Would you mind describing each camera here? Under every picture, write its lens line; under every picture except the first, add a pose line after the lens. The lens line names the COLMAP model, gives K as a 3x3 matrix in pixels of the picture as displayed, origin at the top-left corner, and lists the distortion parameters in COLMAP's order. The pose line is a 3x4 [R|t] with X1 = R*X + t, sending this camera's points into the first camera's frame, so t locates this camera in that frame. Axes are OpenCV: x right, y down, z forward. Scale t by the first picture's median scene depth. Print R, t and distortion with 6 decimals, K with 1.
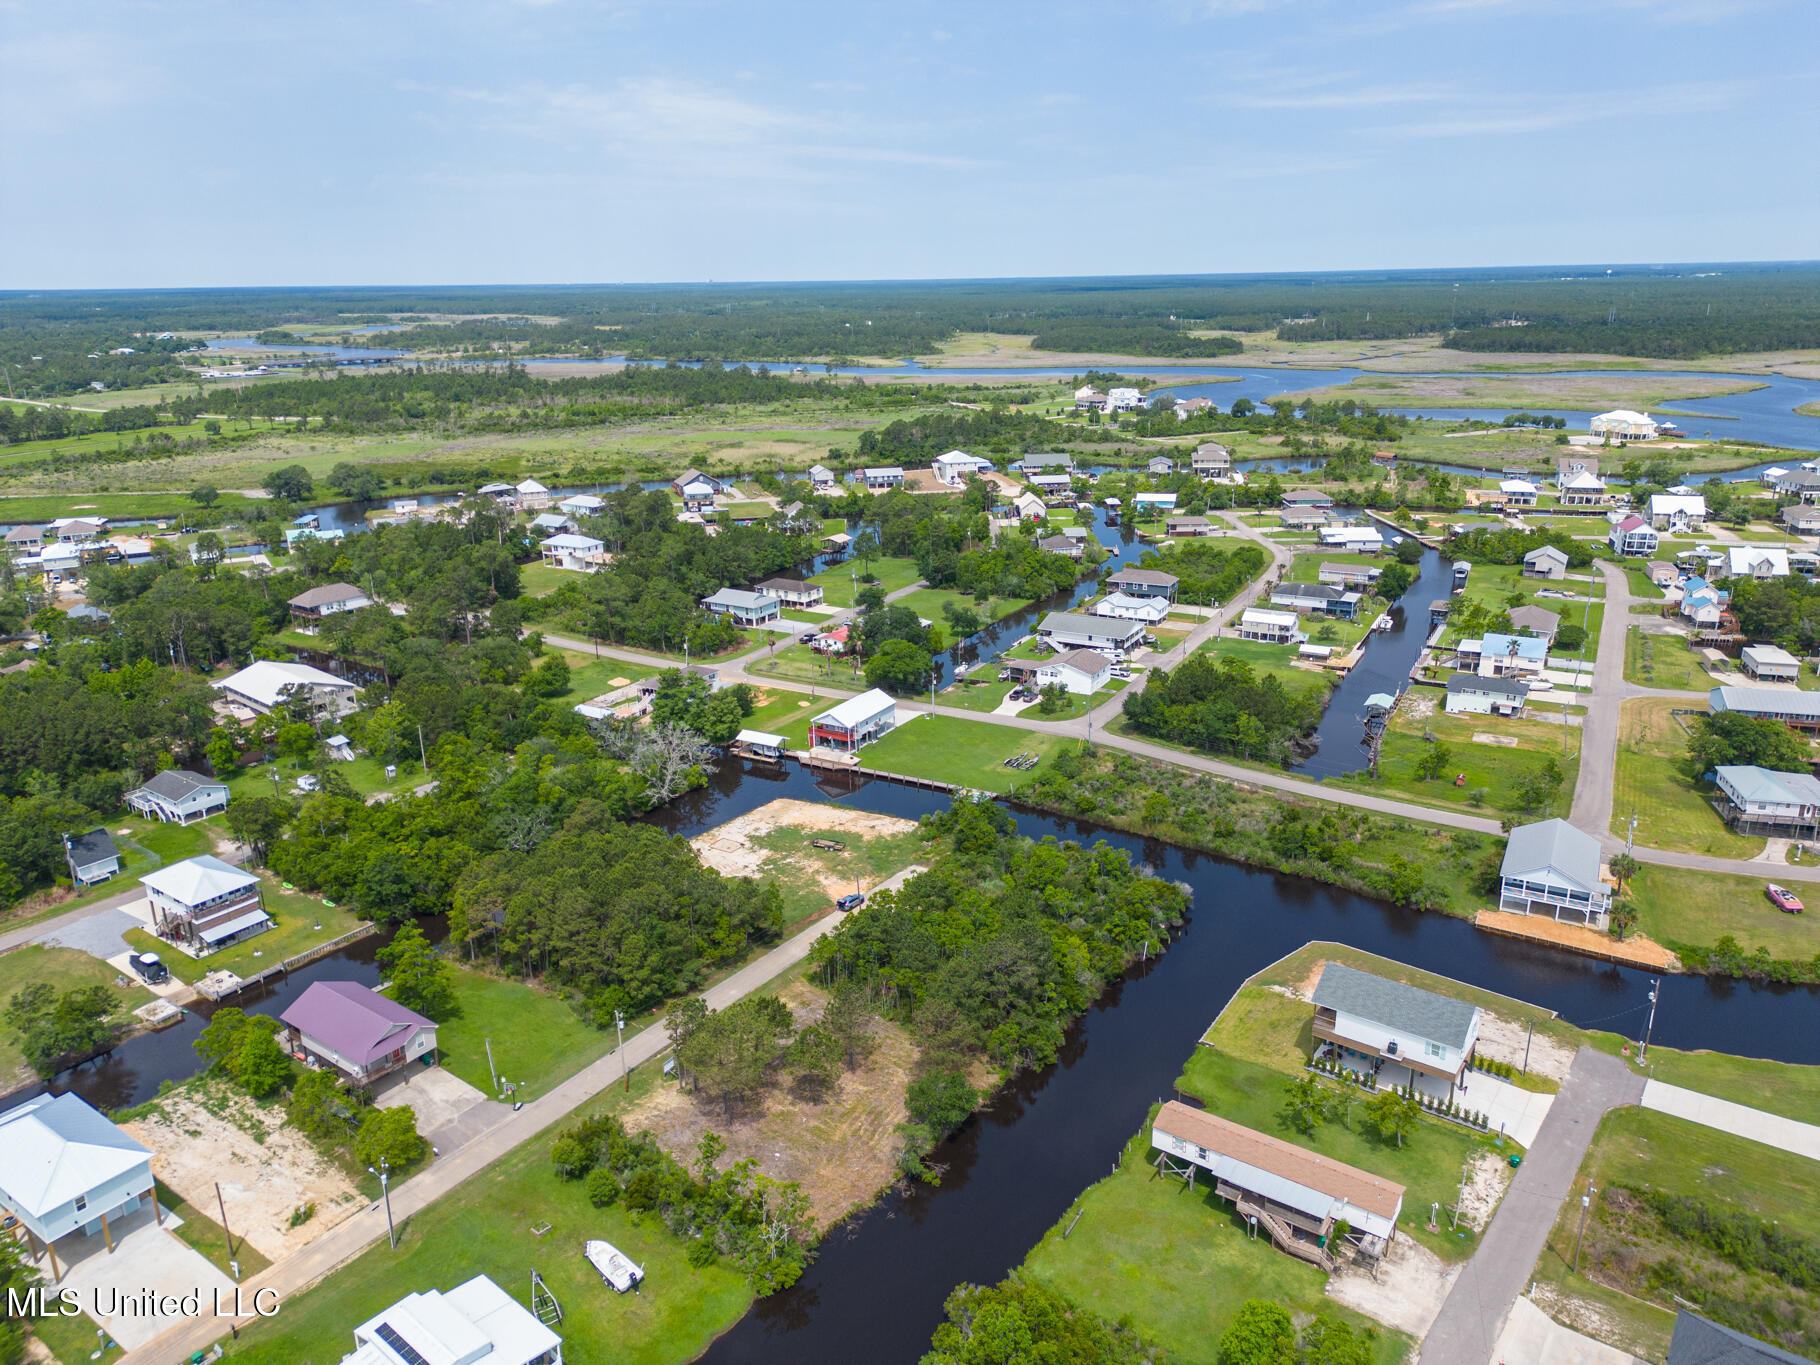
lens RADIAL K [[1278.7, 0, 910.0], [0, 1278.7, 682.5], [0, 0, 1]] dist [0.067524, -0.065098]
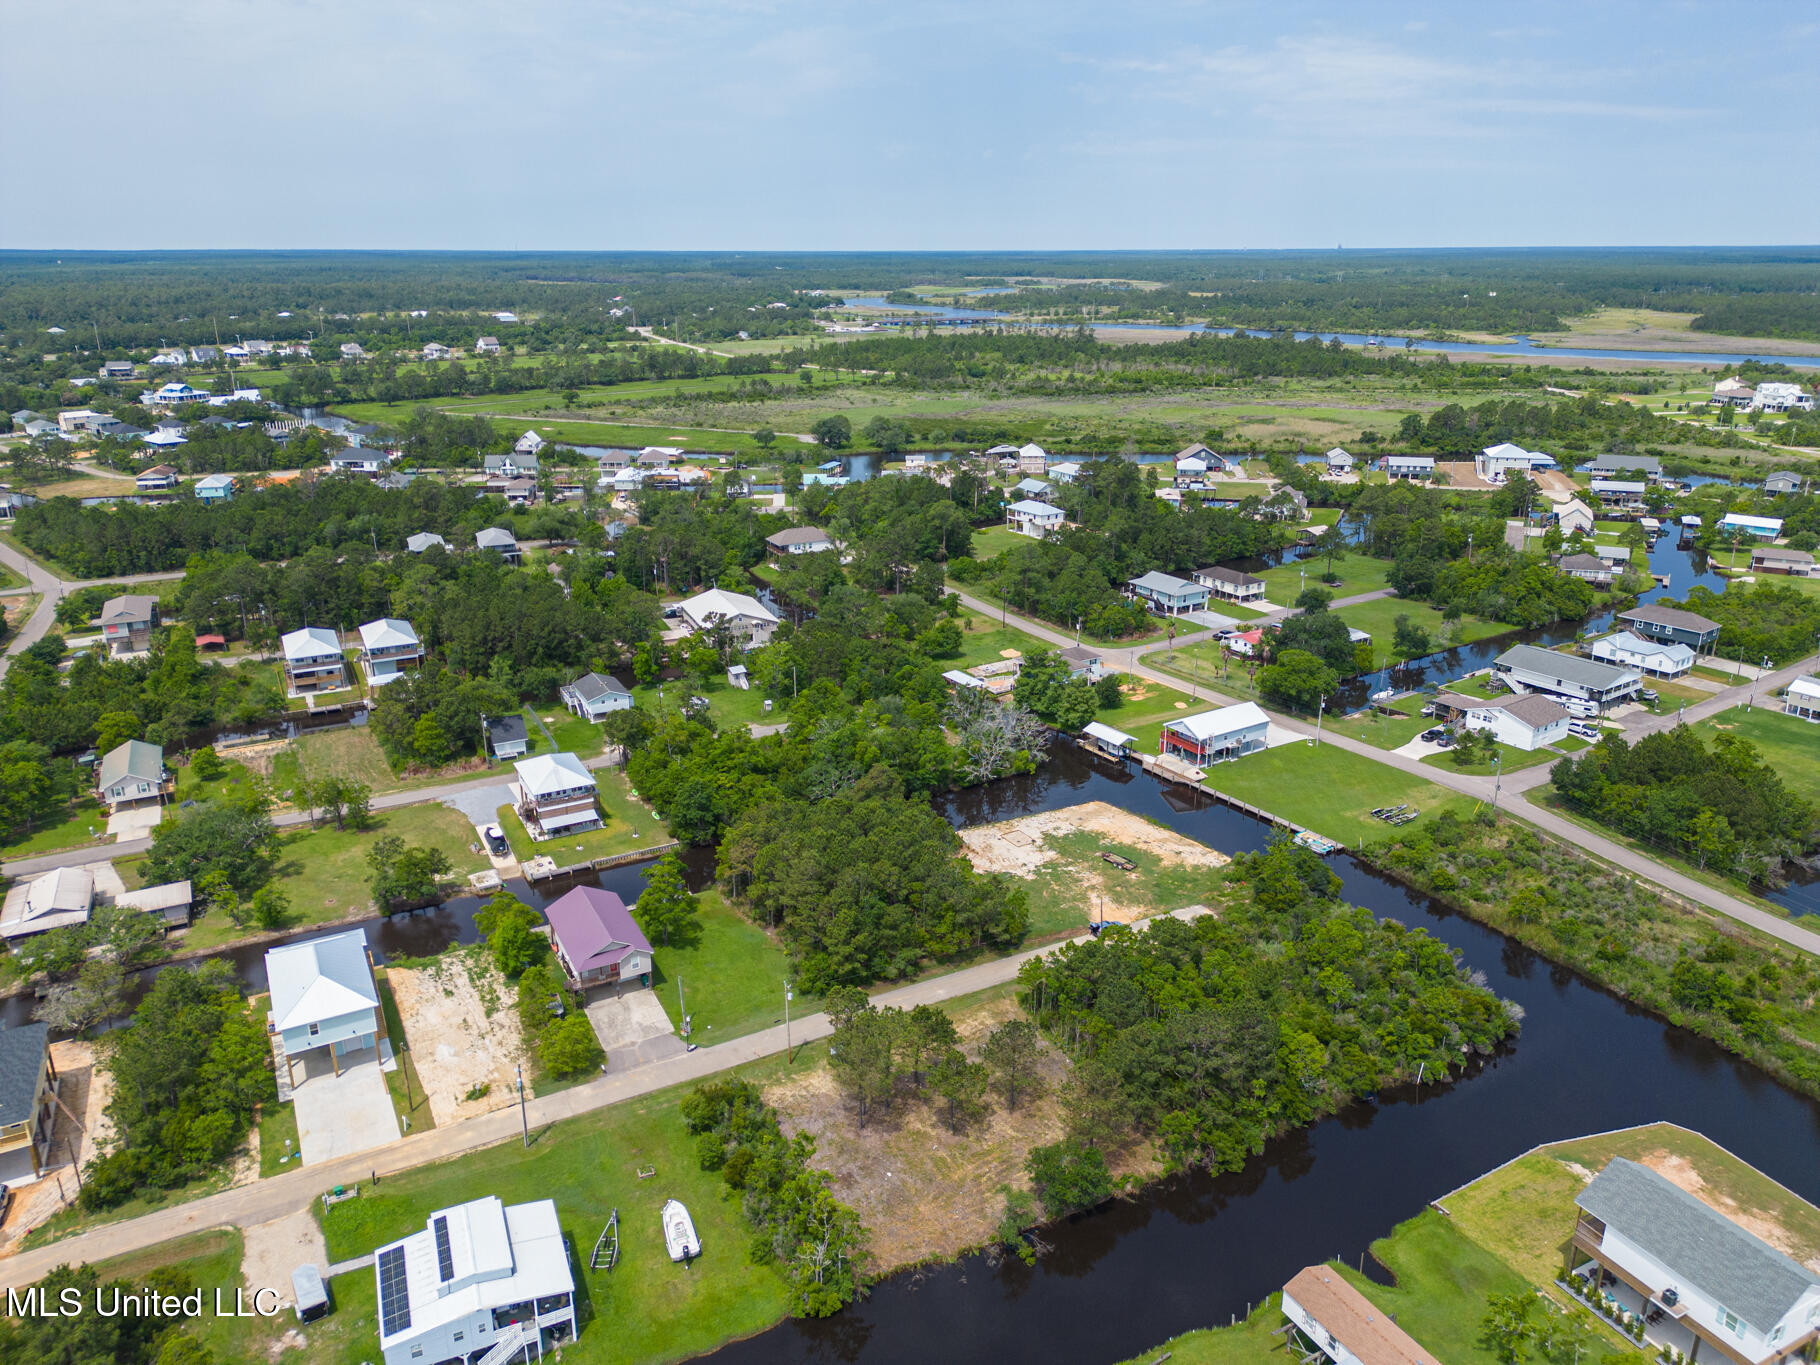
lens RADIAL K [[1269.3, 0, 910.0], [0, 1269.3, 682.5], [0, 0, 1]] dist [0.084005, -0.104387]
pose [[0.895483, 0.155476, -0.417058, 0.124303], [-0.144609, 0.987802, 0.057748, -0.024566], [0.420949, 0.008598, 0.907043, 0.072245]]
